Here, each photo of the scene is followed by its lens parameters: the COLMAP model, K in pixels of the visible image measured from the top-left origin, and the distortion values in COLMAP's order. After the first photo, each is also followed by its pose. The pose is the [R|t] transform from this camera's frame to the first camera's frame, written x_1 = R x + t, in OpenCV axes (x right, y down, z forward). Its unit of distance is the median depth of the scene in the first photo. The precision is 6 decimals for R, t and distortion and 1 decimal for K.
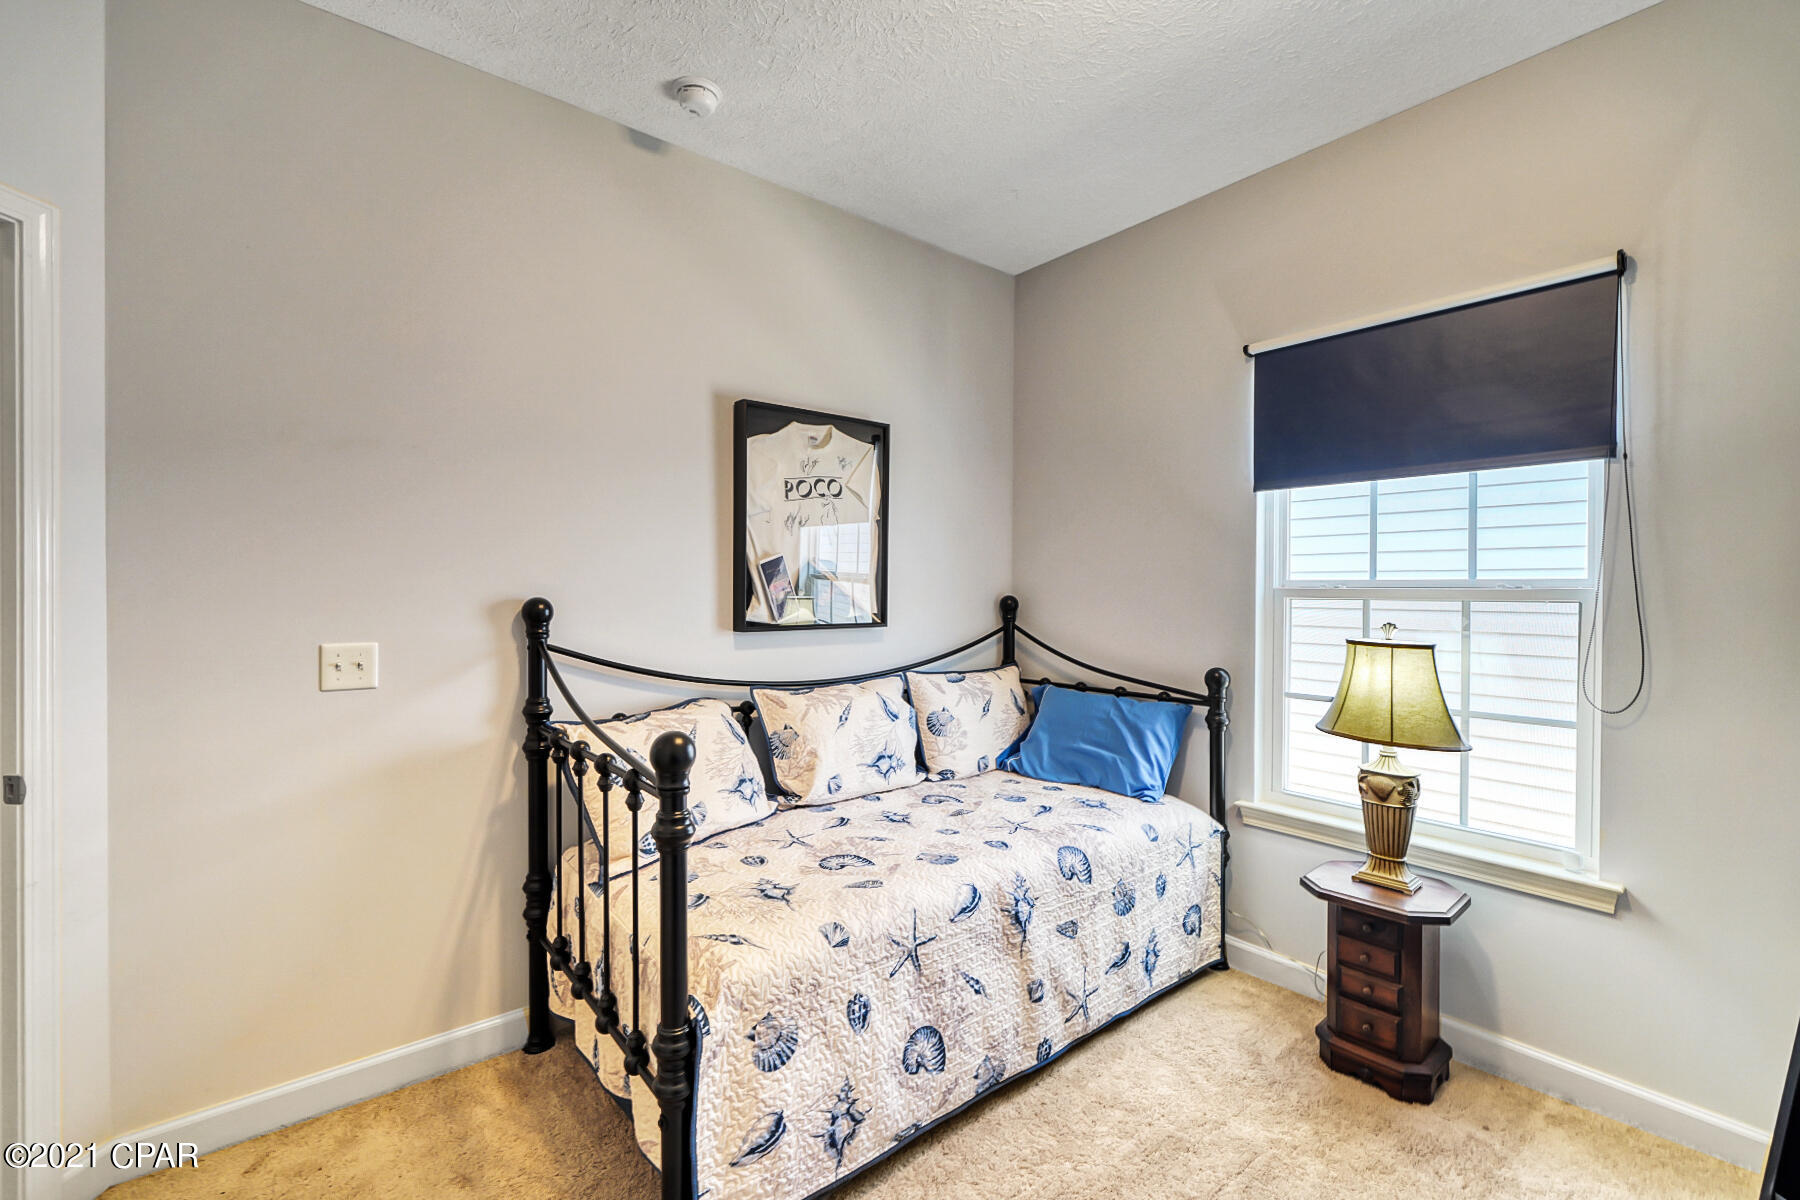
lens RADIAL K [[779.0, 0, 887.7], [0, 779.0, 594.5], [0, 0, 1]] dist [0.000103, -0.000348]
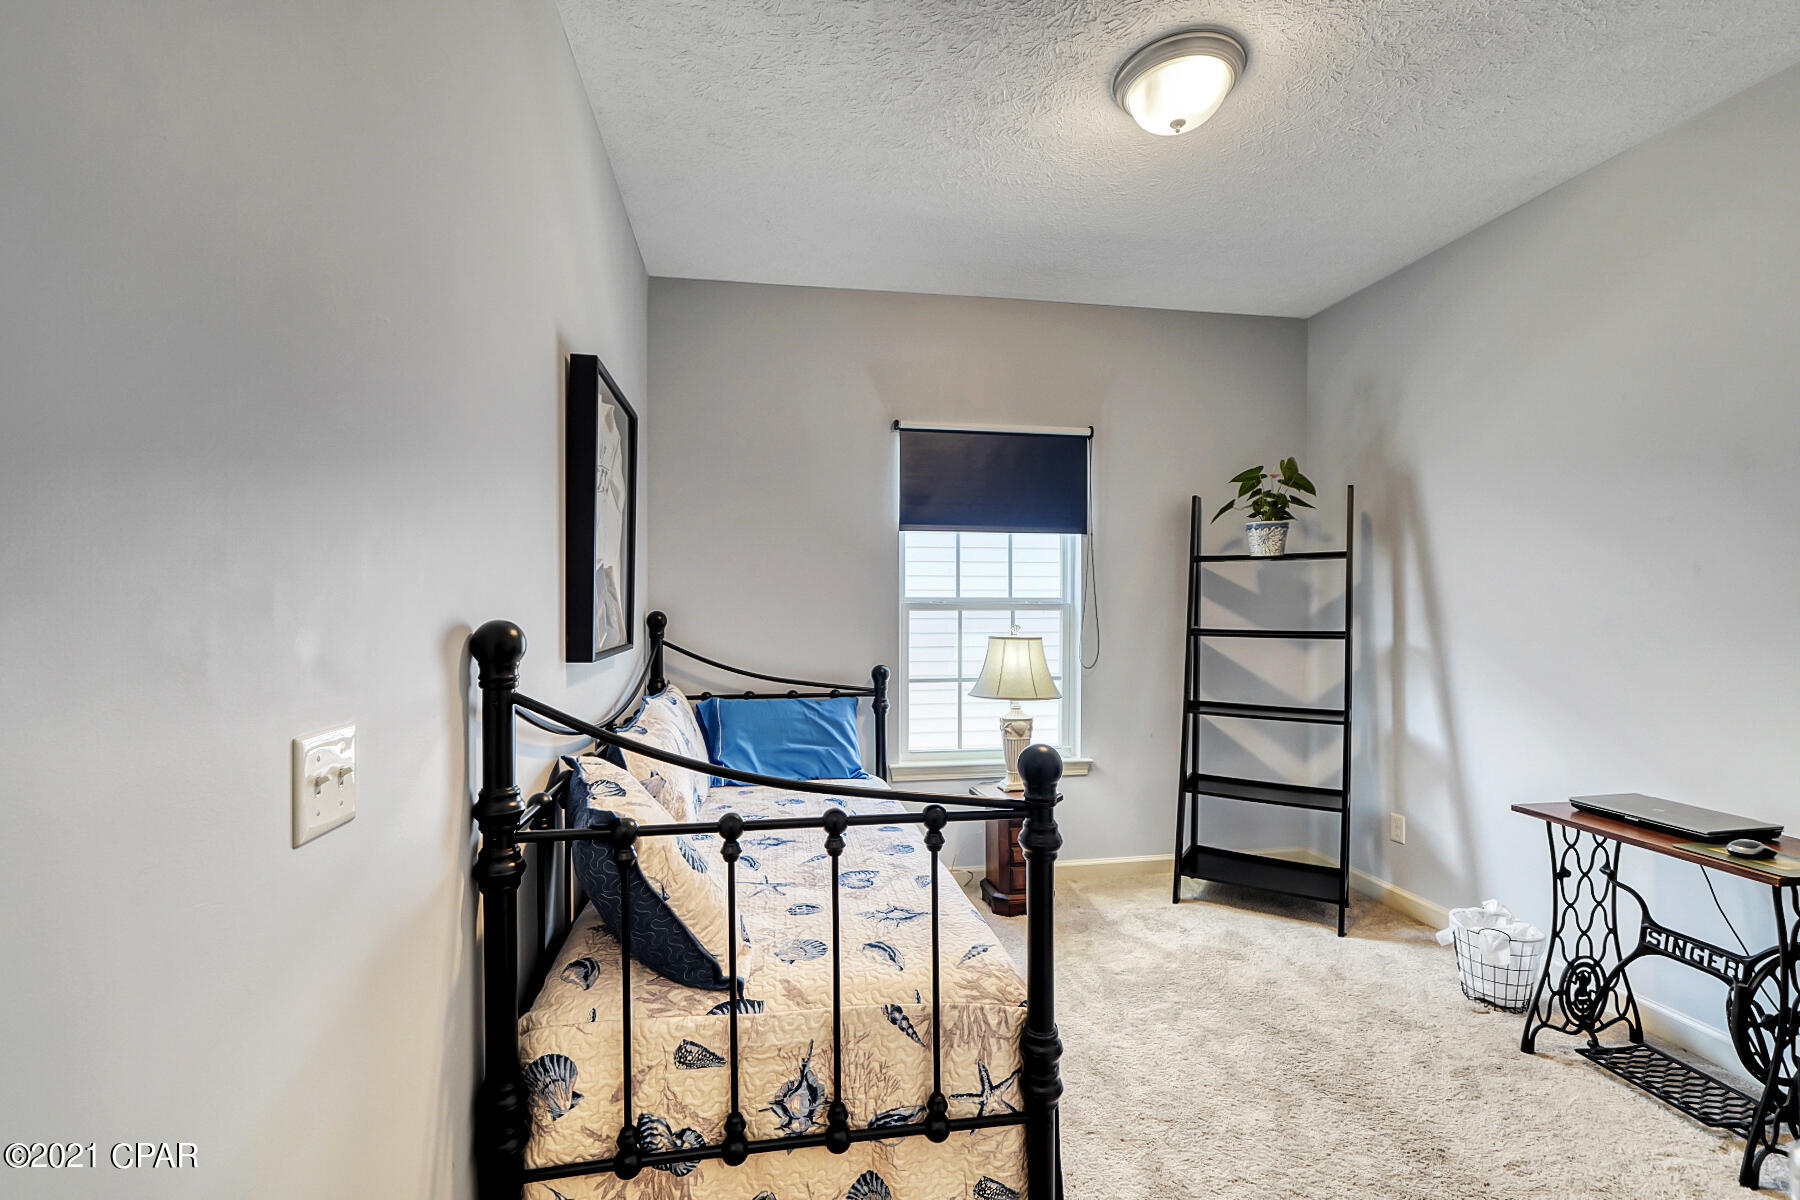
lens RADIAL K [[779.0, 0, 886.1], [0, 779.0, 602.2], [0, 0, 1]] dist [0.000103, -0.000348]
pose [[0.485775, -0.003391, 0.874077, -0.716498], [0.011635, 0.999929, -0.002587, -0.006069], [-0.874006, 0.011426, 0.485780, 0.378185]]
